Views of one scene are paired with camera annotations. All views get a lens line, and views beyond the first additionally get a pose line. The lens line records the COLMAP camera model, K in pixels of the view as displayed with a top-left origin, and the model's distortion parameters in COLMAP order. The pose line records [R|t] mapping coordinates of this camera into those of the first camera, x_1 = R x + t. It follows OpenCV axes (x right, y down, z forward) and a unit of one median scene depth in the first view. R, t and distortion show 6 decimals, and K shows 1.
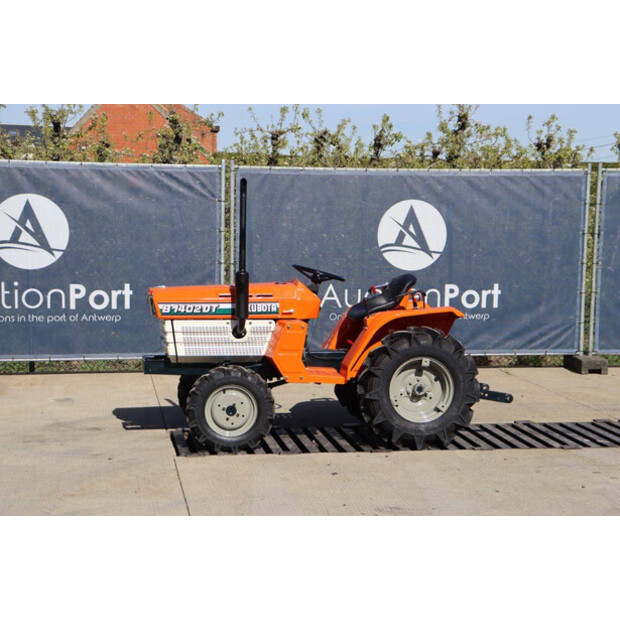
lens RADIAL K [[1266.1, 0, 310.0], [0, 1266.1, 310.0], [0, 0, 1]] dist [0.325105, 0.048808]
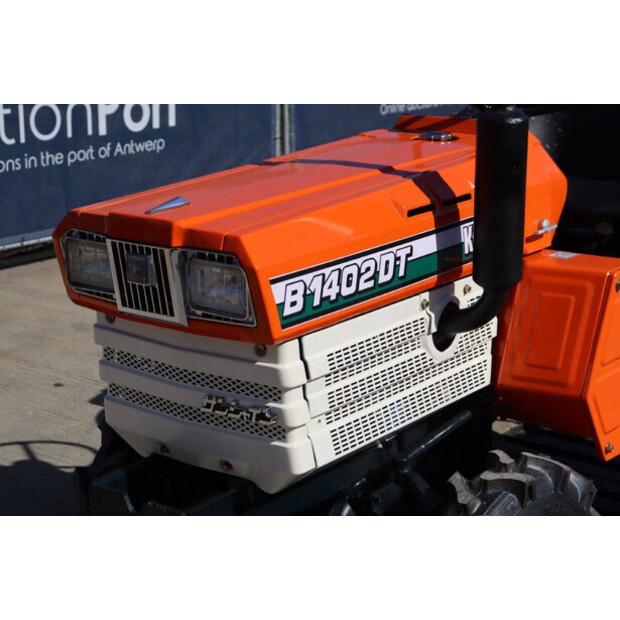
lens RADIAL K [[1341.7, 0, 310.0], [0, 1341.7, 310.0], [0, 0, 1]] dist [0.282461, 0.082647]
pose [[0.737367, -0.188491, 0.648661, -0.274277], [0.075377, 0.977241, 0.198287, -0.048858], [-0.671274, -0.097316, 0.734793, 0.797776]]
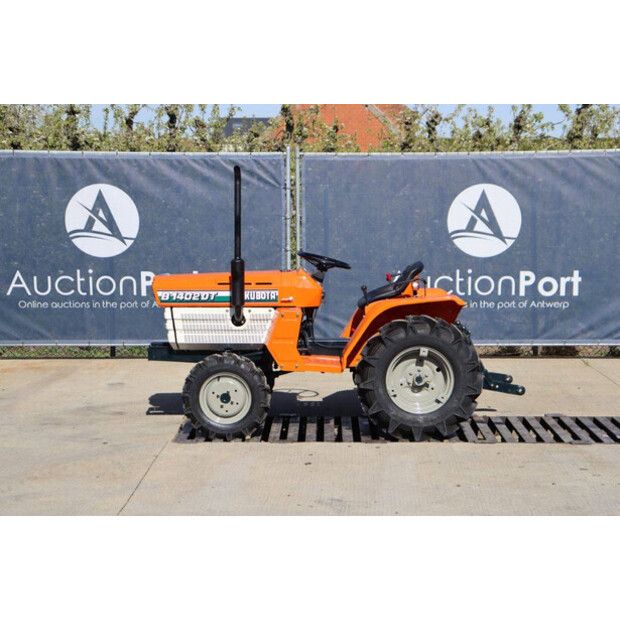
lens RADIAL K [[1266.1, 0, 310.0], [0, 1266.1, 310.0], [0, 0, 1]] dist [0.325105, 0.048808]
pose [[0.983734, 0.005165, -0.179557, 0.179180], [-0.003243, 0.999934, 0.010997, -0.001467], [0.179602, -0.010236, 0.983686, 0.026419]]
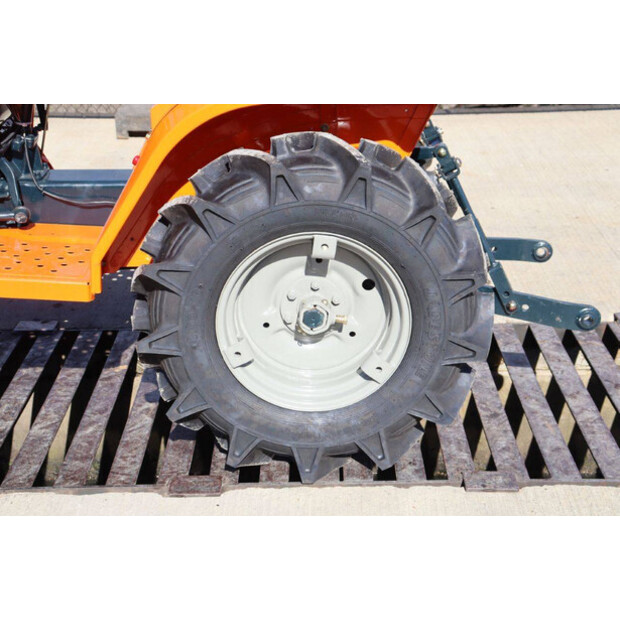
lens RADIAL K [[1049.5, 0, 310.0], [0, 1049.5, 310.0], [0, 0, 1]] dist [0.223134, 0.003464]
pose [[0.986286, 0.040814, -0.159916, 0.131146], [0.009409, 0.953461, 0.301371, -0.025342], [0.164774, -0.298743, 0.940001, 0.735084]]
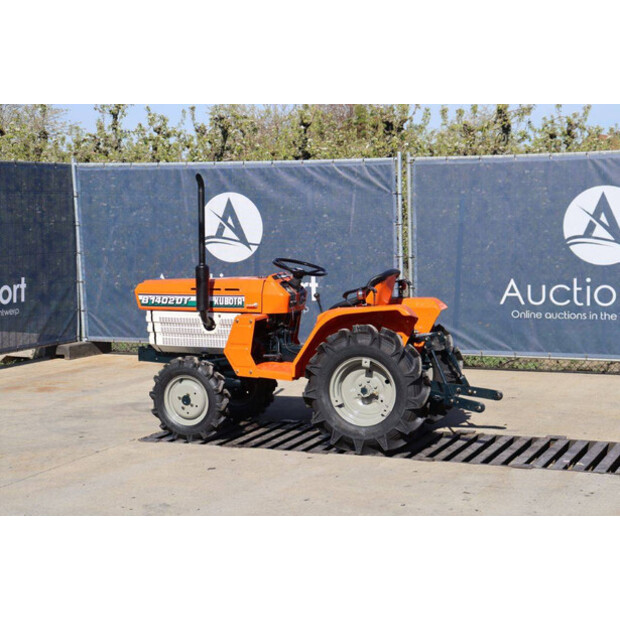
lens RADIAL K [[1266.1, 0, 310.0], [0, 1266.1, 310.0], [0, 0, 1]] dist [0.325105, 0.048808]
pose [[0.850949, 0.026713, -0.524568, 0.548353], [-0.023393, 0.999642, 0.012958, -0.009262], [0.524727, 0.001244, 0.851270, 0.172634]]
